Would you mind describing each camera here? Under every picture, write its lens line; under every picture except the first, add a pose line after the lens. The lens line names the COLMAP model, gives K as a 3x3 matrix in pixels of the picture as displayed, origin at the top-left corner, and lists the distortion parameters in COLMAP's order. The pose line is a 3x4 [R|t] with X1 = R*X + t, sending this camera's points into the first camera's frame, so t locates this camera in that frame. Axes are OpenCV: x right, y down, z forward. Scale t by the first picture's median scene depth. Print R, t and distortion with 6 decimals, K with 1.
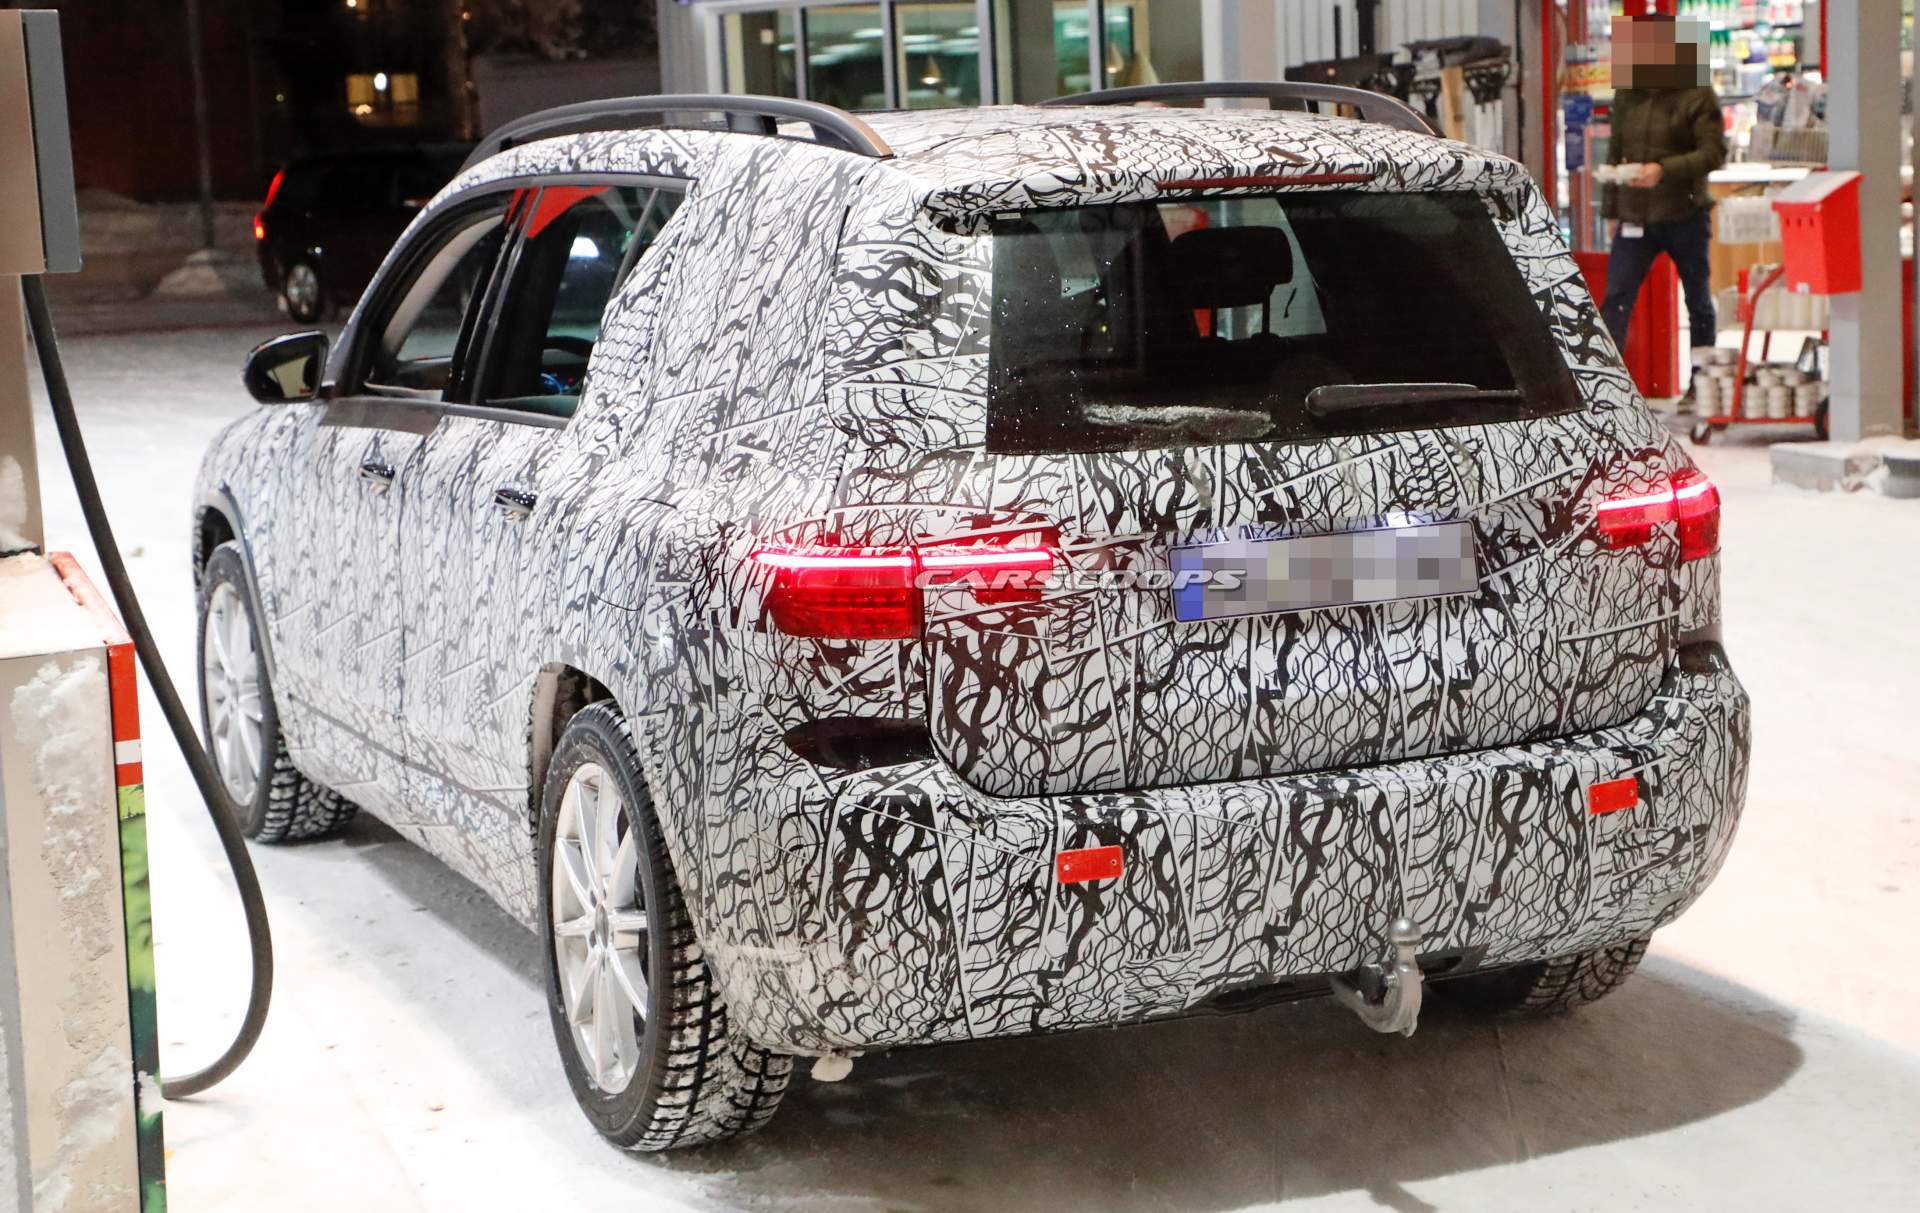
lens RADIAL K [[3333.7, 0, 1063.1], [0, 3333.7, 588.2], [0, 0, 1]] dist [0.208041, 0.000000]
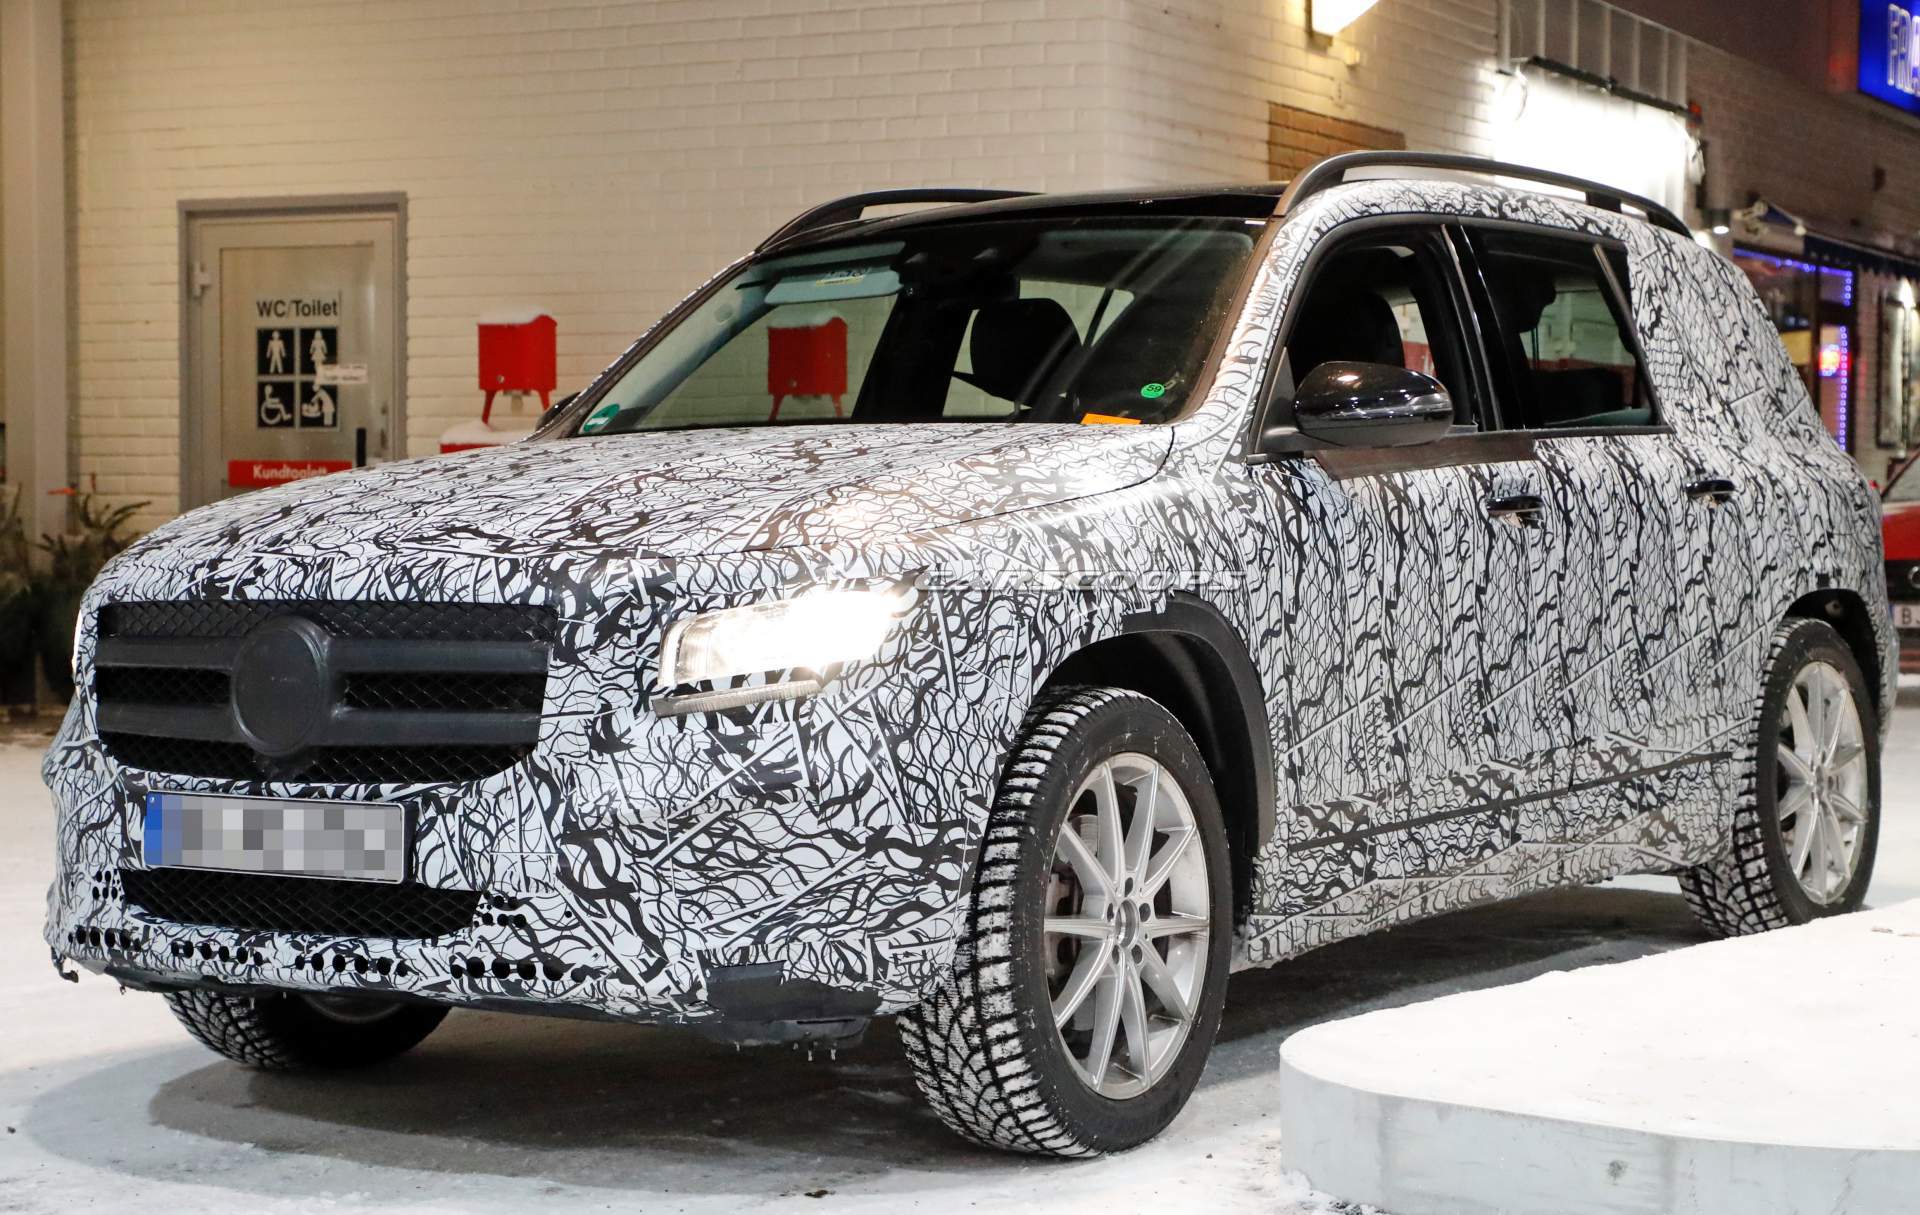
lens RADIAL K [[3337.3, 0, 888.7], [0, 3337.3, 553.9], [0, 0, 1]] dist [0.198262, 0.000000]
pose [[-0.482726, 0.020095, 0.875541, -1.292073], [0.139988, 0.988653, 0.054490, -0.132022], [-0.864511, 0.148869, -0.480062, 2.195620]]
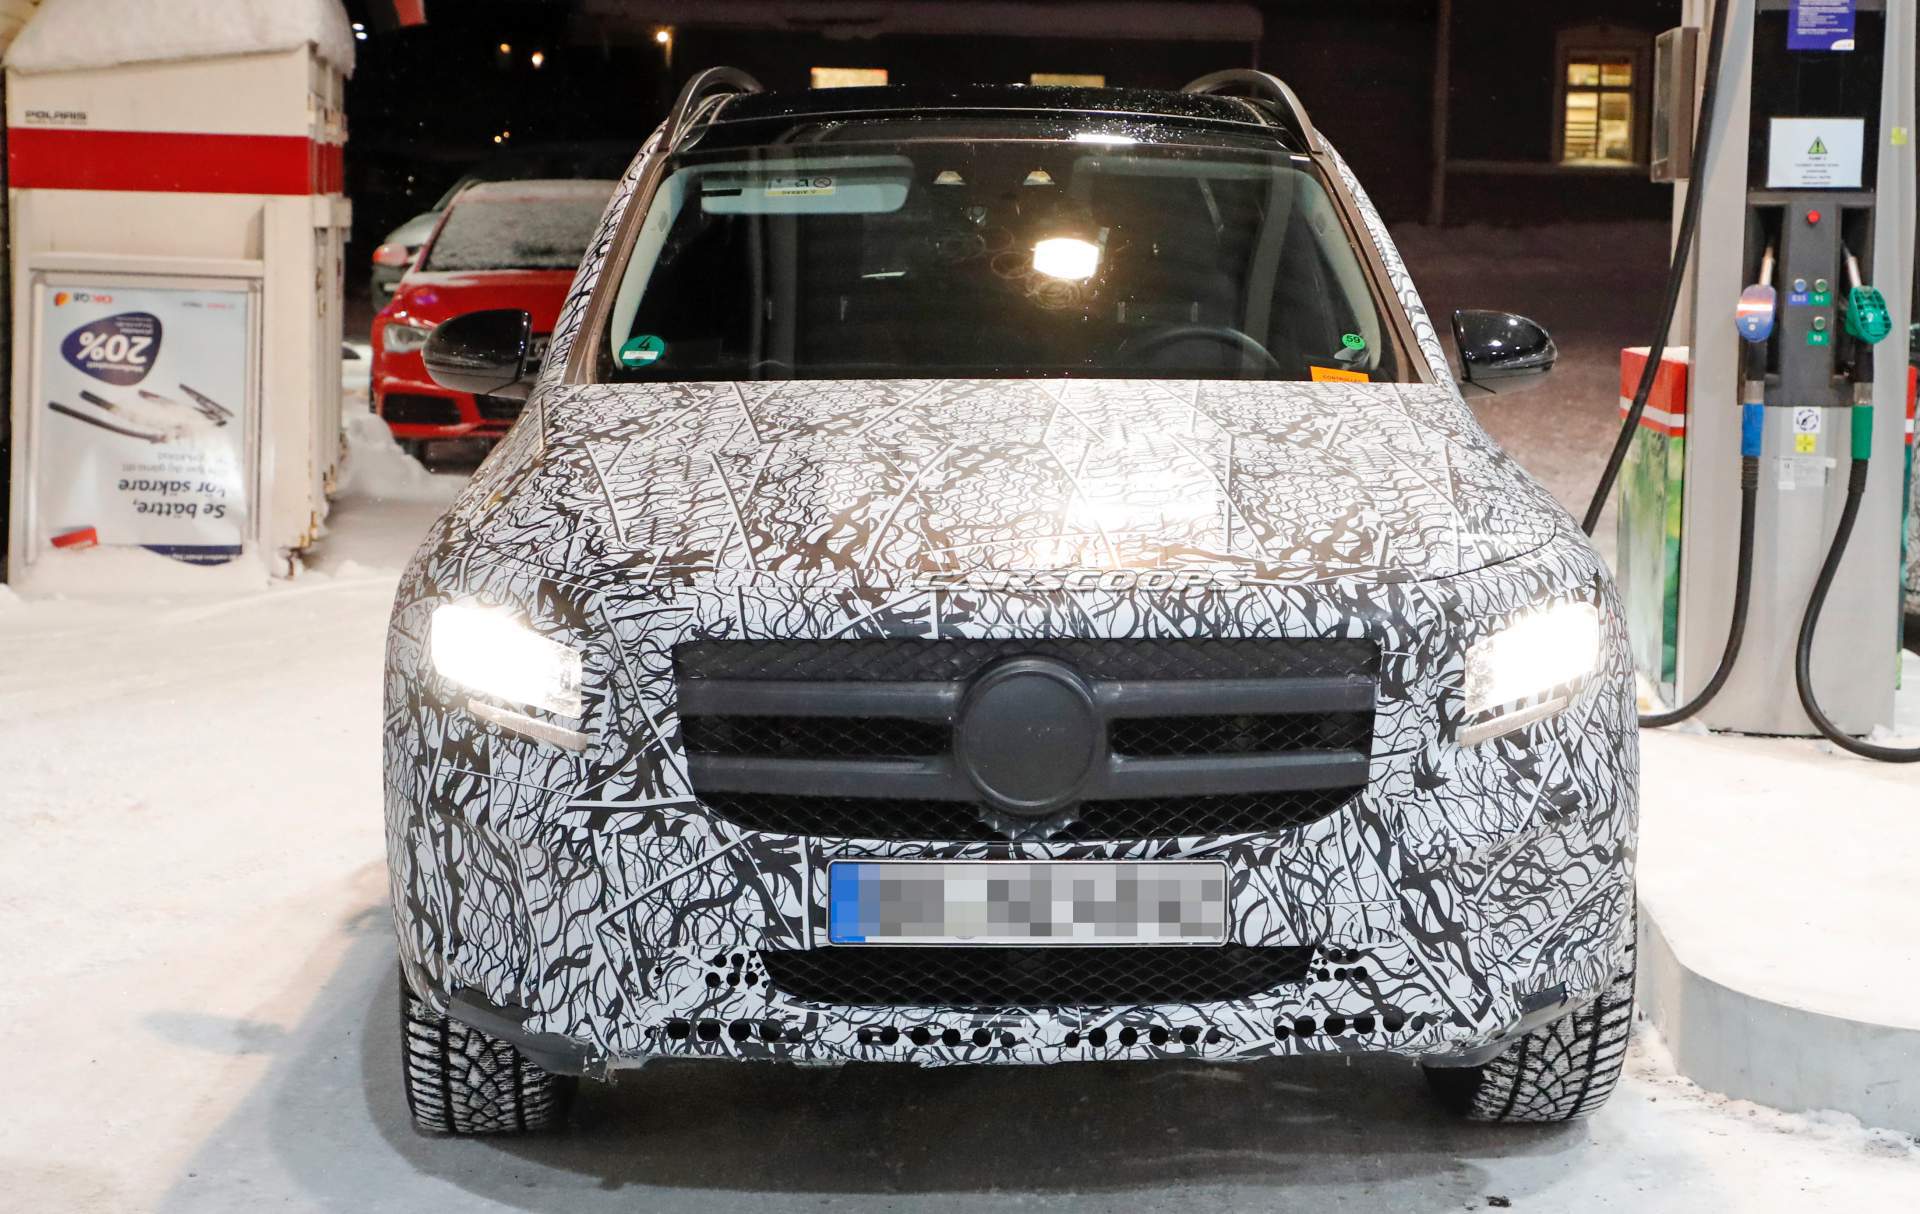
lens RADIAL K [[3333.7, 0, 988.5], [0, 3333.7, 562.1], [0, 0, 1]] dist [0.208041, 0.000000]
pose [[-0.913213, -0.023275, 0.406817, -0.669173], [0.073656, 0.972493, 0.220979, -0.307363], [-0.400770, 0.231765, -0.886379, 2.661870]]
